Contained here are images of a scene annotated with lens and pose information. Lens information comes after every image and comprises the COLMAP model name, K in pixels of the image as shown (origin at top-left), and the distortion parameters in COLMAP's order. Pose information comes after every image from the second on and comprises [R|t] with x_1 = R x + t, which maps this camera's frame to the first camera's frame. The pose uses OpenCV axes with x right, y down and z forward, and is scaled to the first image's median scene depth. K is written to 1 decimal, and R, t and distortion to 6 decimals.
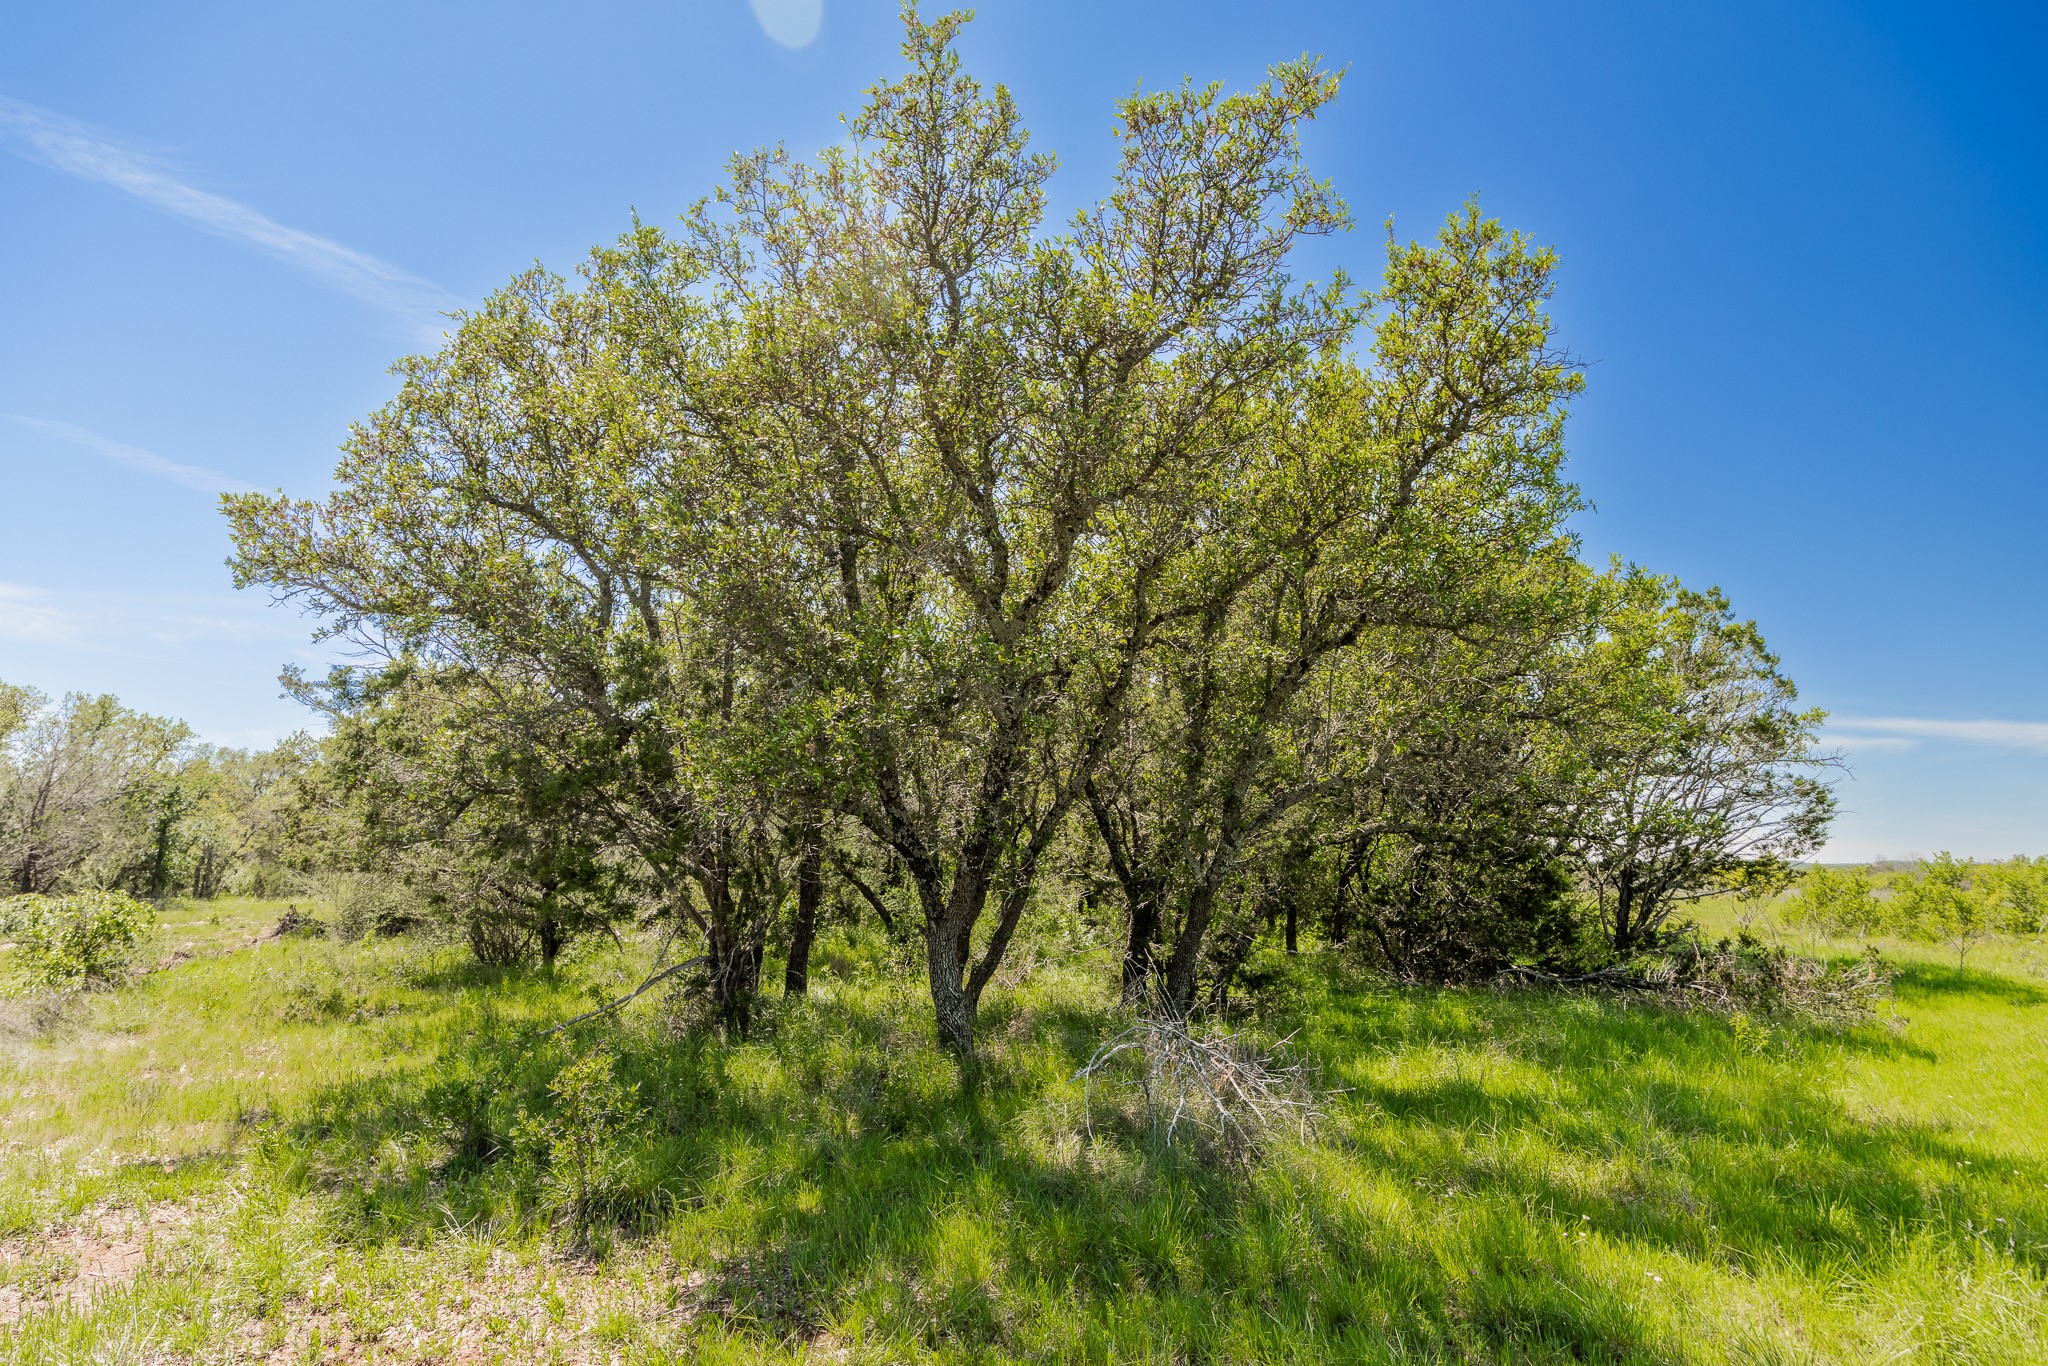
lens RADIAL K [[1229.8, 0, 1024.0], [0, 1229.8, 683.0], [0, 0, 1]] dist [-0.002541, -0.000427]
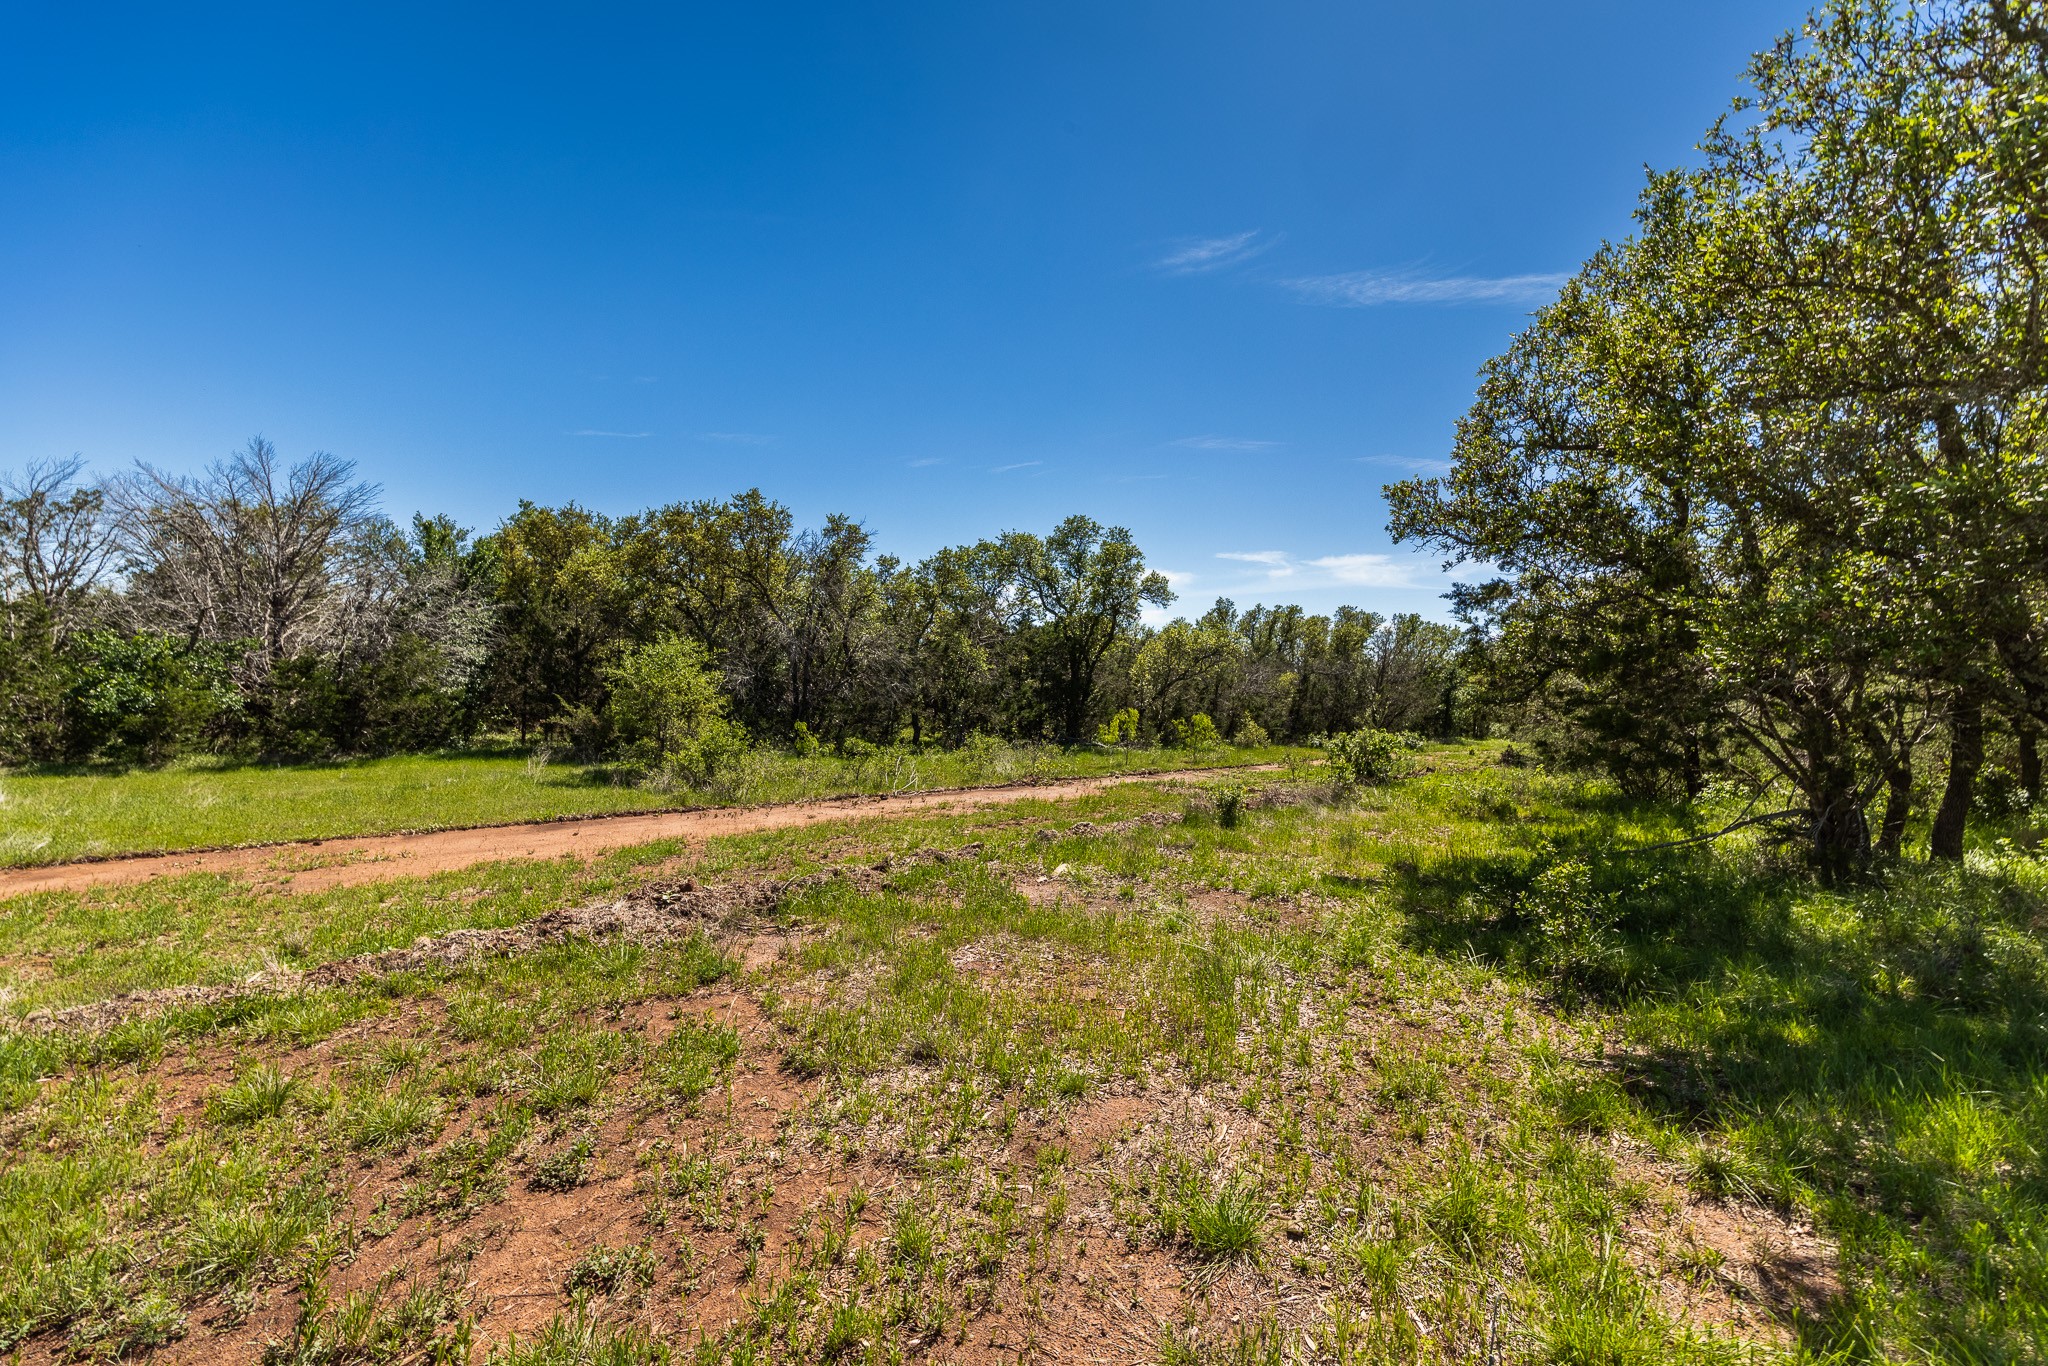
lens RADIAL K [[849.5, 0, 1024.0], [0, 849.5, 683.0], [0, 0, 1]] dist [0.001478, 0.000213]
pose [[0.421834, -0.006214, -0.906652, 0.155954], [0.099306, 0.994277, 0.039389, 0.011849], [0.901218, -0.106652, 0.420037, 0.073673]]
